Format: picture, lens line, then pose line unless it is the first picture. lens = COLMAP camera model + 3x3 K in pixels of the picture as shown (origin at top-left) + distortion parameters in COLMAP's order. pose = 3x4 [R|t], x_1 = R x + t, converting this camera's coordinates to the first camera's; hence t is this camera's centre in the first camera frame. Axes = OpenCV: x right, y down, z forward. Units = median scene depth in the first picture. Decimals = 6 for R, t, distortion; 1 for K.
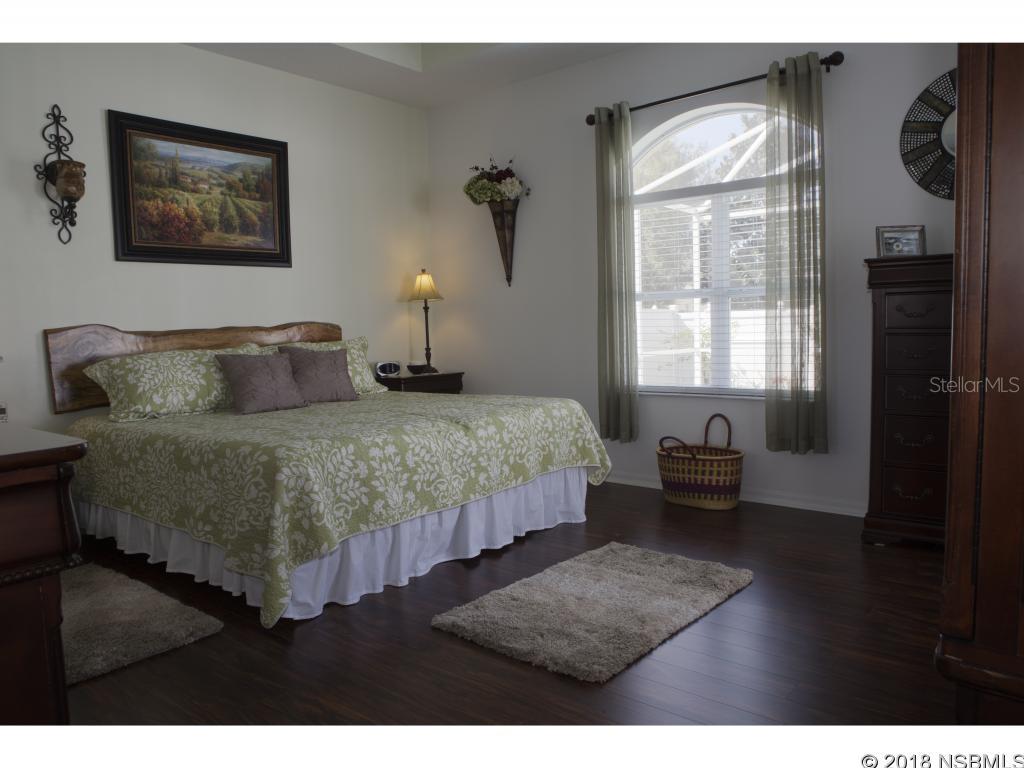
lens RADIAL K [[753.4, 0, 512.0], [0, 753.4, 384.0], [0, 0, 1]] dist [-0.073911, -0.001205]
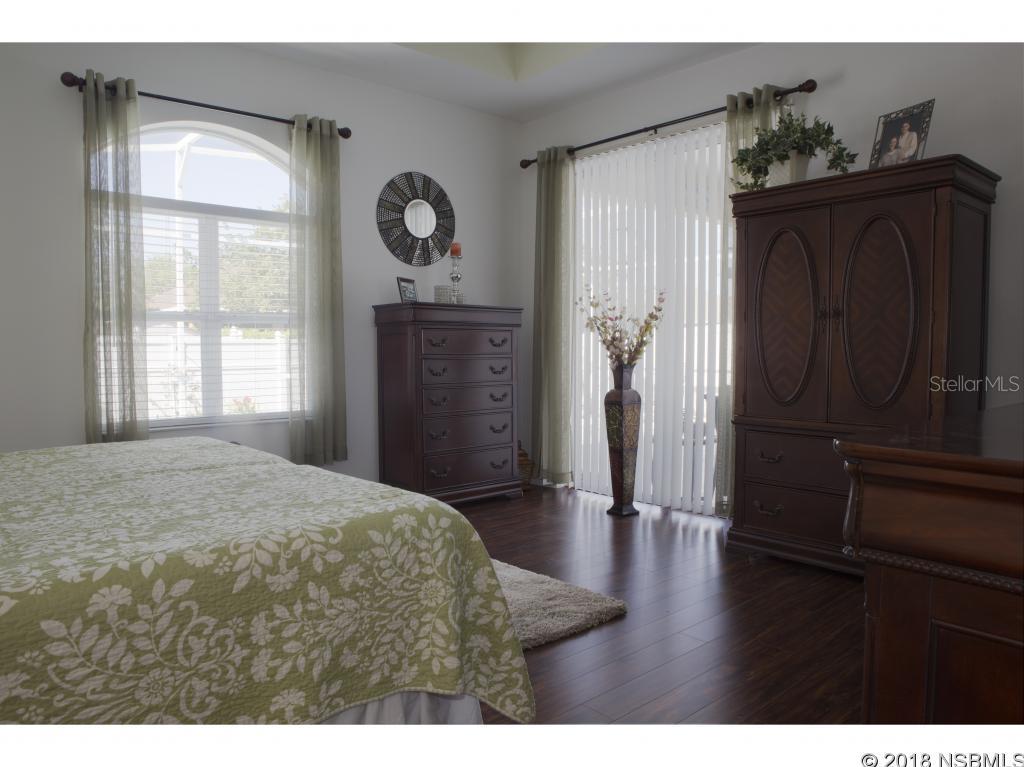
lens RADIAL K [[715.8, 0, 512.0], [0, 715.8, 383.5], [0, 0, 1]] dist [-0.004563, -0.001670]
pose [[0.148980, -0.021921, 0.988597, -0.666484], [0.074028, 0.997196, 0.010956, -0.022303], [-0.986065, 0.071552, 0.150185, 0.559638]]
